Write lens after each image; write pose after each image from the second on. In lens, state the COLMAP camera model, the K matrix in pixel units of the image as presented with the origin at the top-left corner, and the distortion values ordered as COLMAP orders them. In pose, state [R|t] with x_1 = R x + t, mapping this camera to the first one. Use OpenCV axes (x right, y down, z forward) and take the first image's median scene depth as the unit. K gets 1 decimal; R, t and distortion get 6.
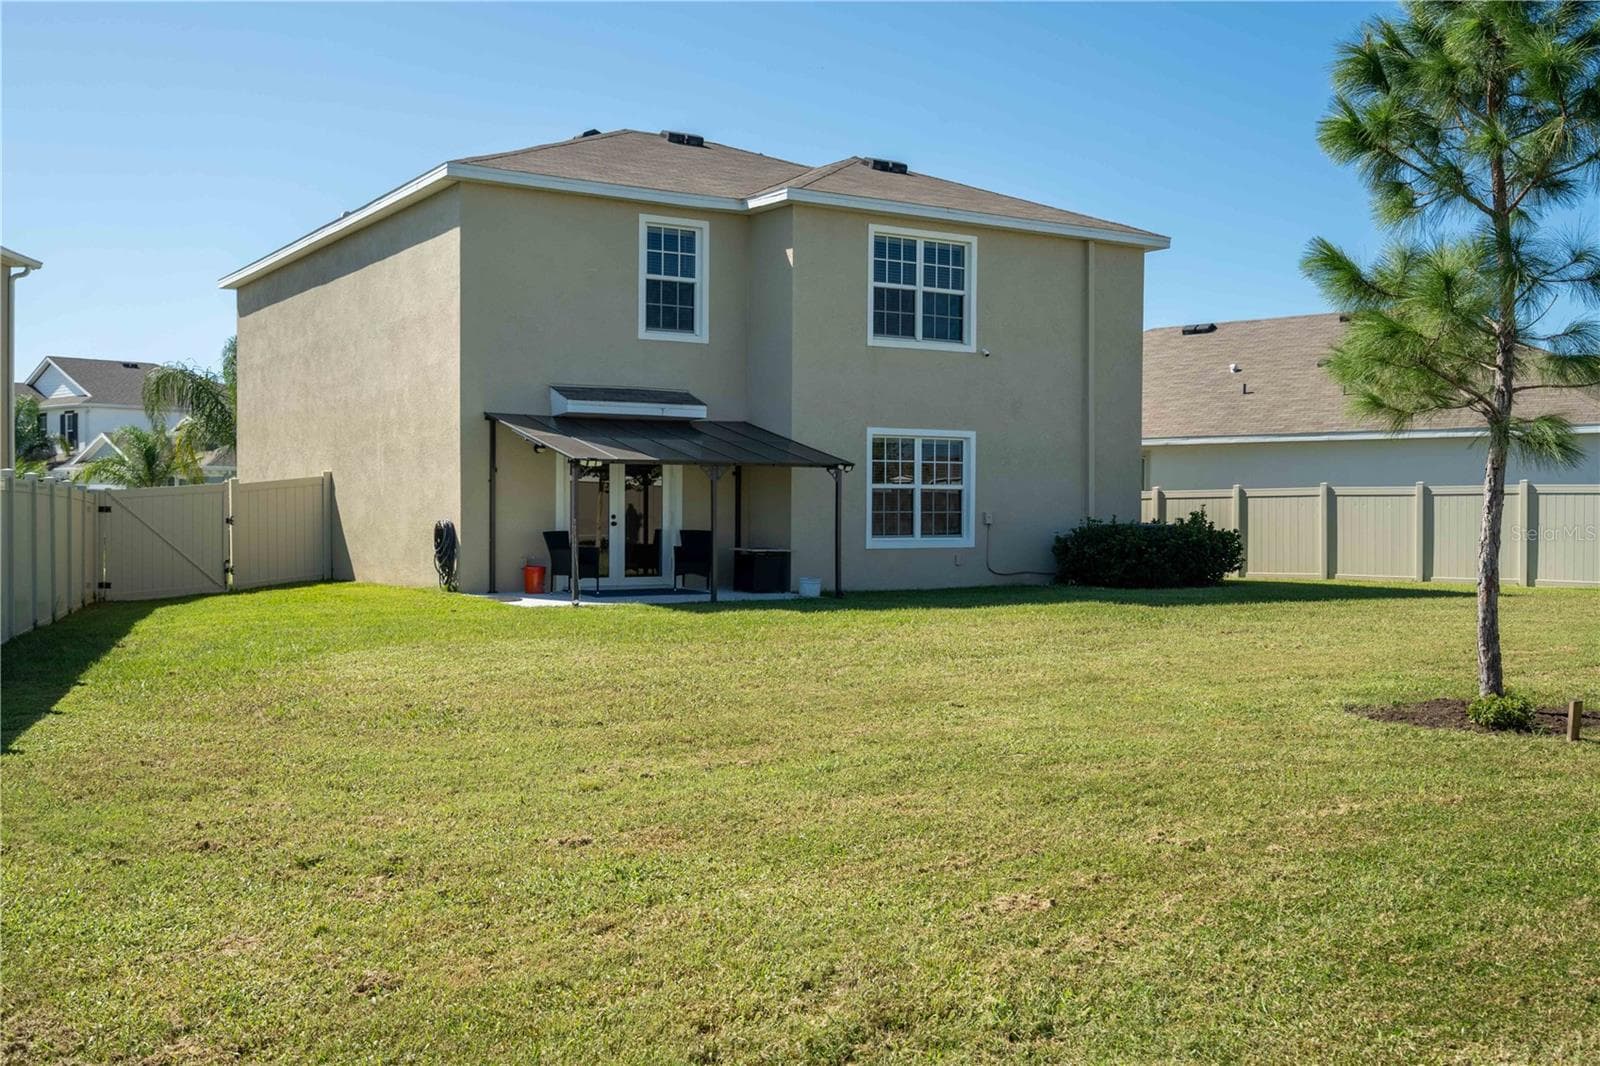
lens RADIAL K [[1586.5, 0, 800.0], [0, 1586.5, 533.0], [0, 0, 1]] dist [-0.006728, -0.003167]
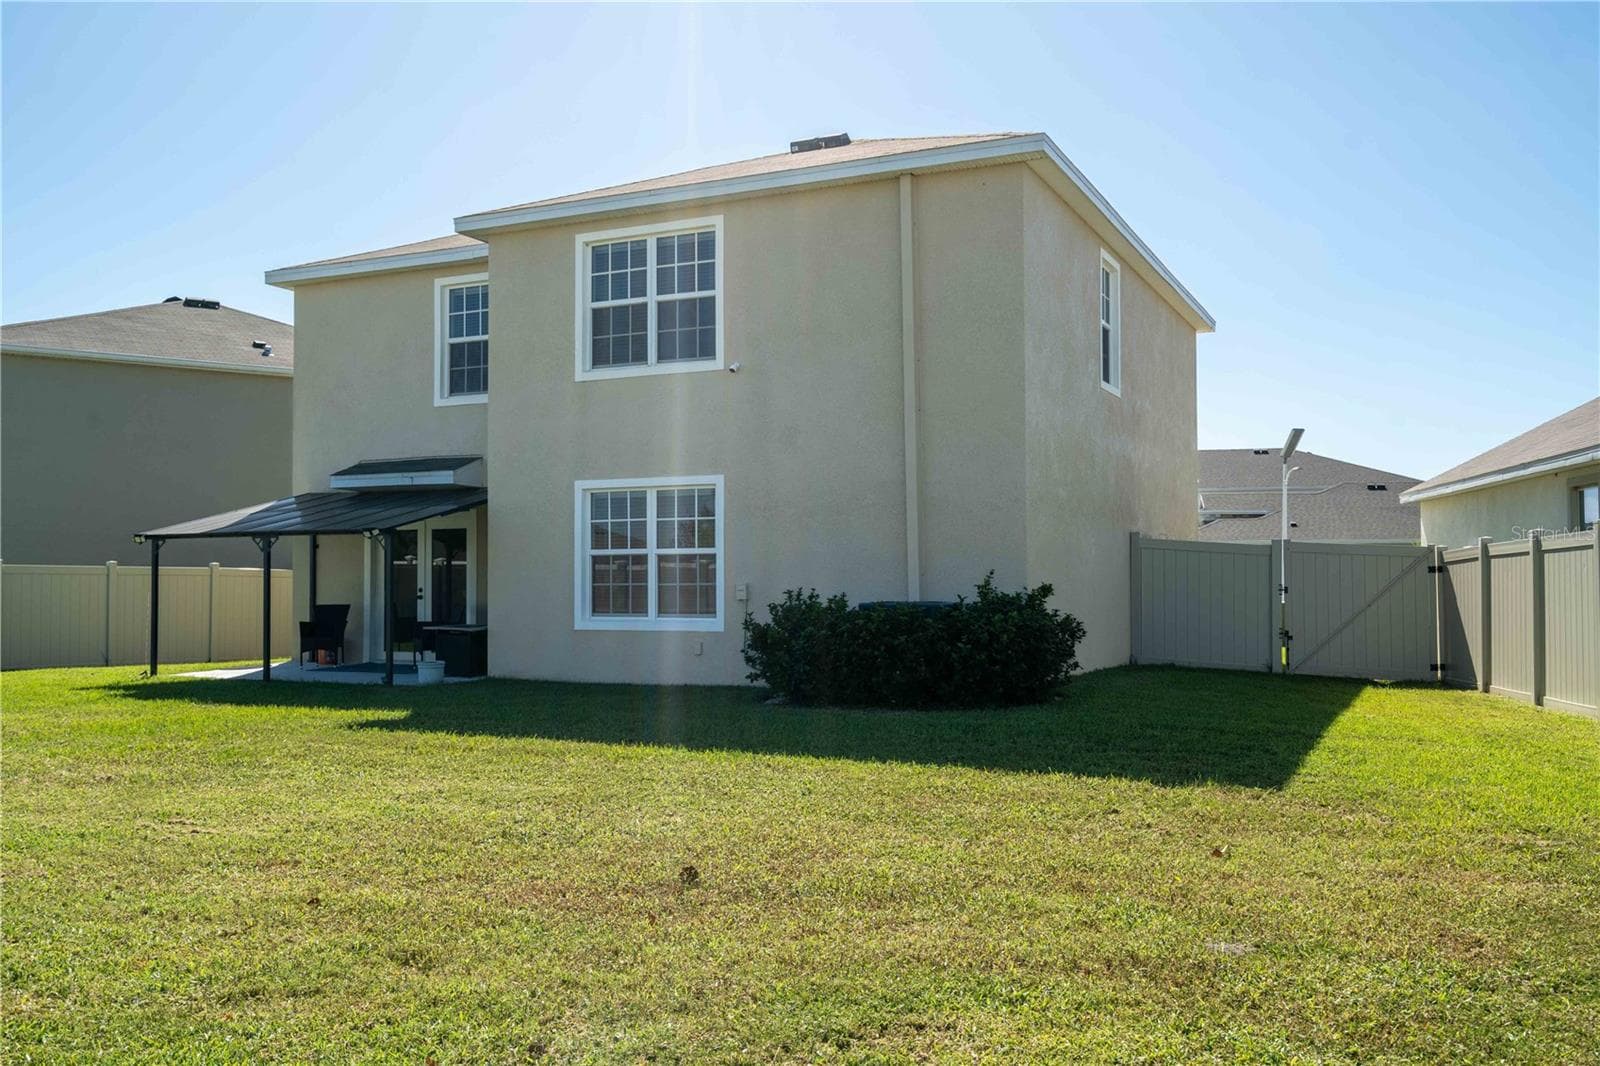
lens RADIAL K [[1376.7, 0, 800.0], [0, 1376.7, 533.0], [0, 0, 1]] dist [0.003690, -0.000181]
pose [[0.526508, -0.033983, -0.849491, 0.704277], [-0.009598, 0.998900, -0.045908, -0.008149], [0.850116, 0.032325, 0.525602, 0.723586]]
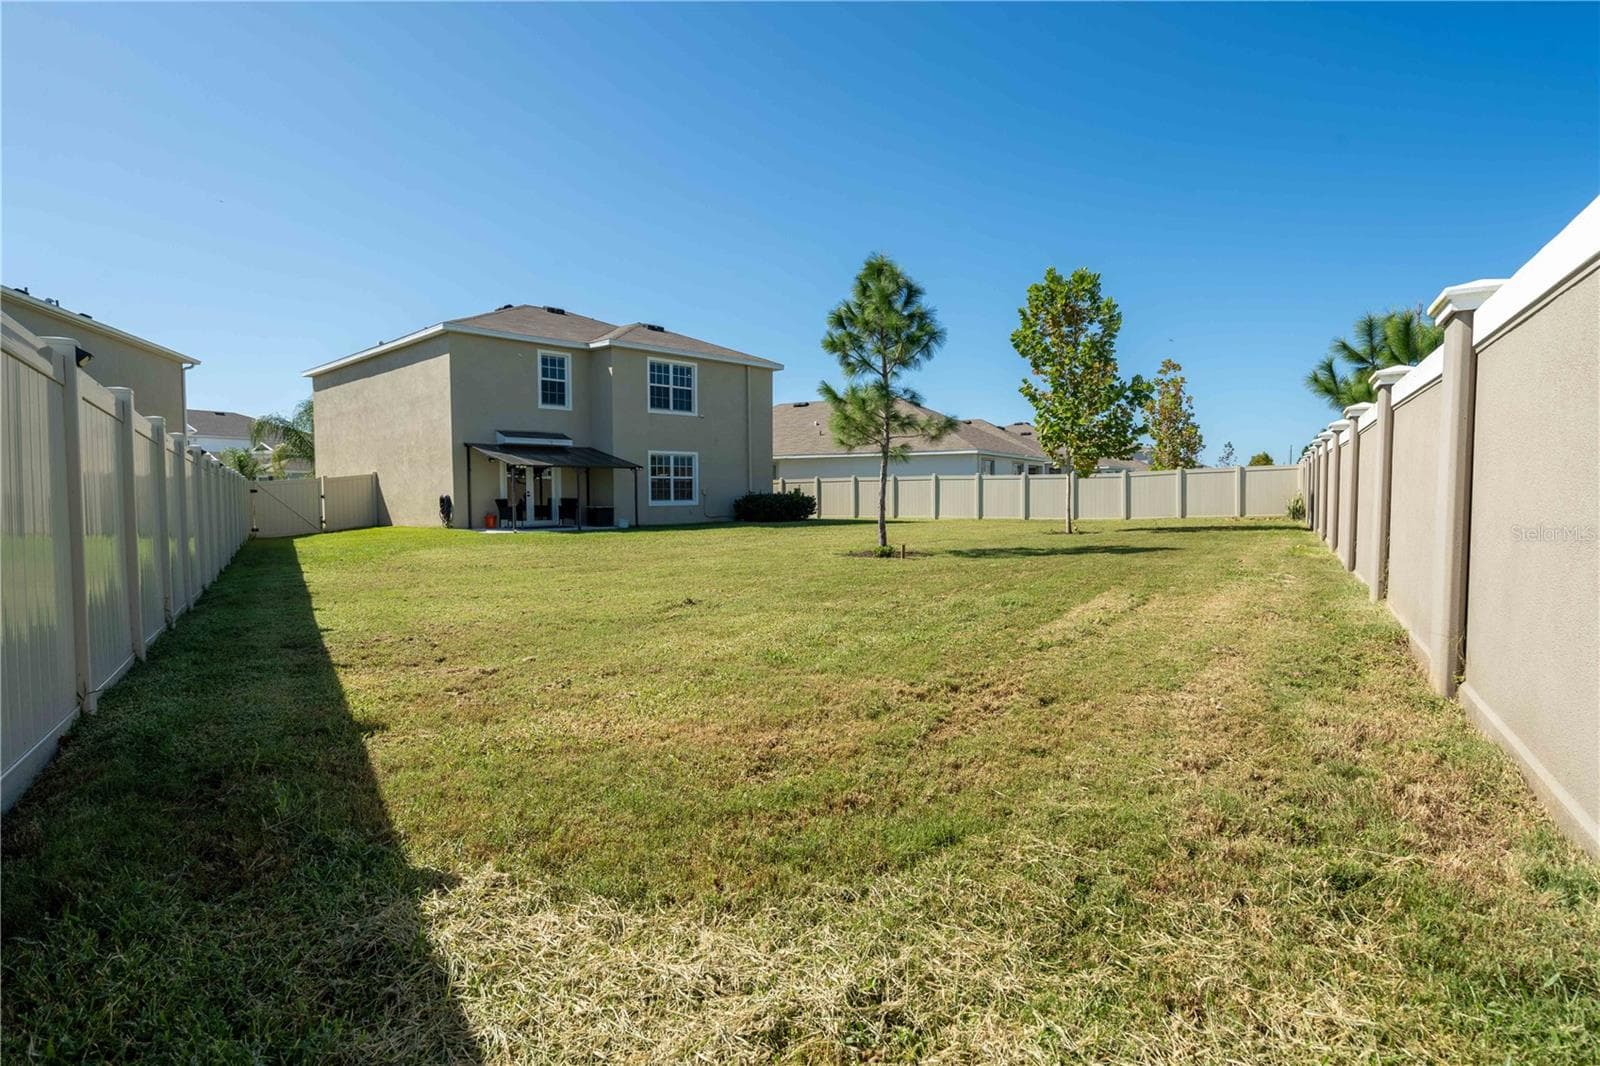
lens RADIAL K [[824.7, 0, 800.0], [0, 824.7, 533.0], [0, 0, 1]] dist [-0.001890, -0.000265]
pose [[0.973225, -0.020298, 0.228955, -0.016375], [0.012502, 0.999293, 0.035451, 0.009417], [-0.229513, -0.031640, 0.972791, -0.154674]]
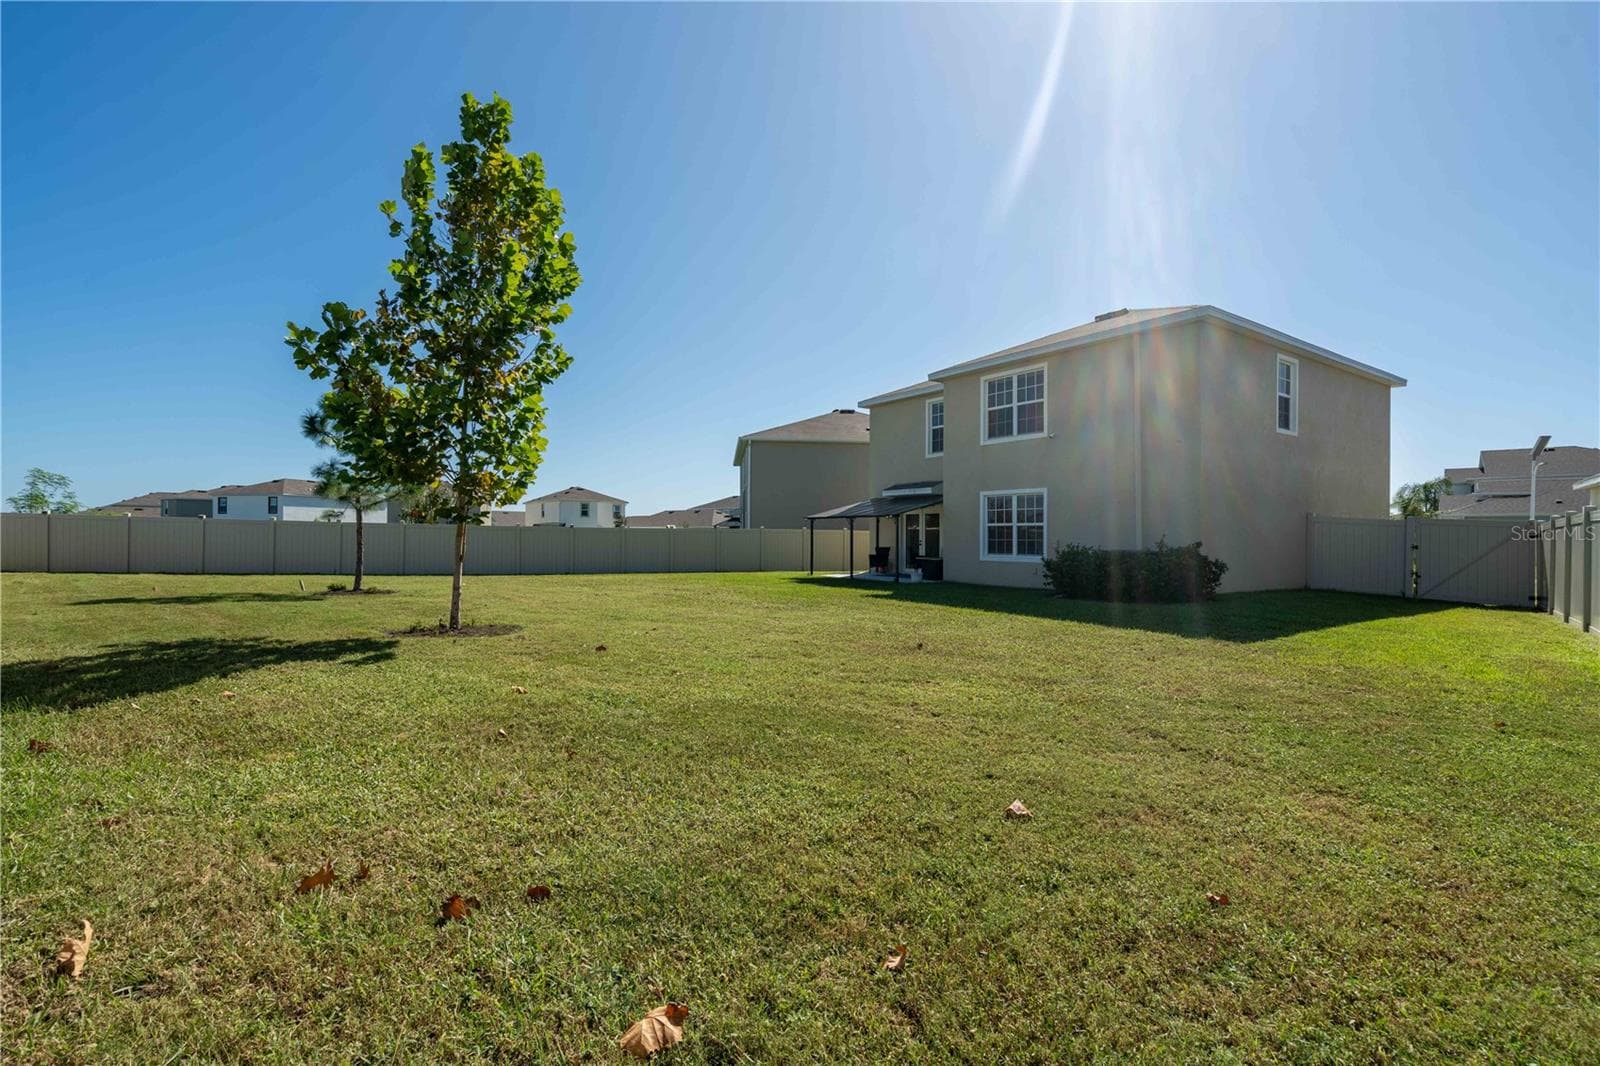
lens RADIAL K [[729.1, 0, 800.0], [0, 729.1, 533.0], [0, 0, 1]] dist [-0.000640, -0.000016]
pose [[0.042246, -0.005673, -0.999091, 0.843173], [-0.022004, 0.999736, -0.006607, -0.010658], [0.998865, 0.022263, 0.042110, 0.763552]]
